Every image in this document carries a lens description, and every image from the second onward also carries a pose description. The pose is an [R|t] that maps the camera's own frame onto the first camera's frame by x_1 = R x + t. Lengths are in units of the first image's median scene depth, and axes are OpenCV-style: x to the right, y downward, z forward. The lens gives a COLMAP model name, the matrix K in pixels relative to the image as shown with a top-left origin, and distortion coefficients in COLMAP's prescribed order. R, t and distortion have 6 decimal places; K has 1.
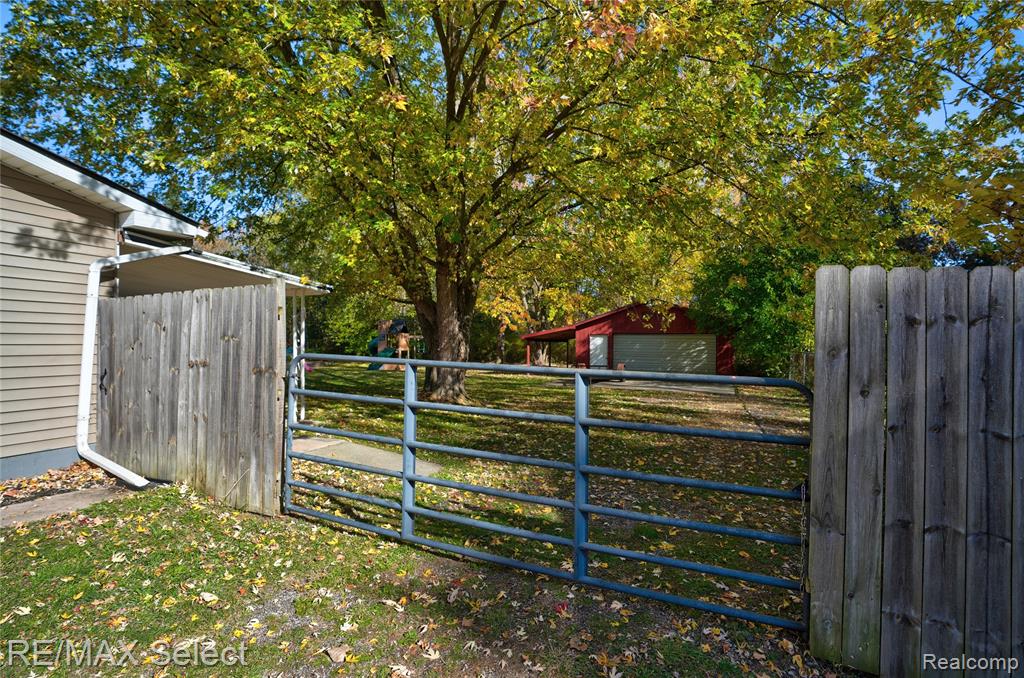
lens RADIAL K [[476.6, 0, 512.0], [0, 476.6, 339.0], [0, 0, 1]] dist [0.003830, 0.001289]
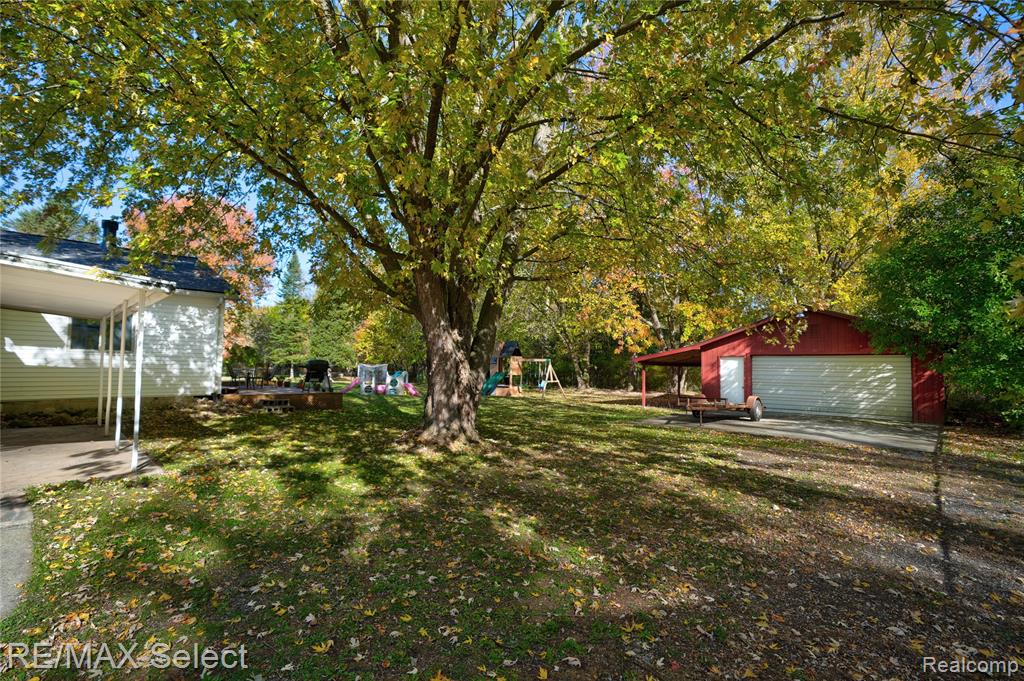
lens RADIAL K [[476.6, 0, 512.0], [0, 476.6, 340.5], [0, 0, 1]] dist [0.003830, 0.001289]
pose [[0.946465, -0.014600, -0.322476, 0.111769], [-0.000953, 0.998846, -0.048018, 0.003018], [0.322805, 0.045754, 0.945359, 0.173820]]
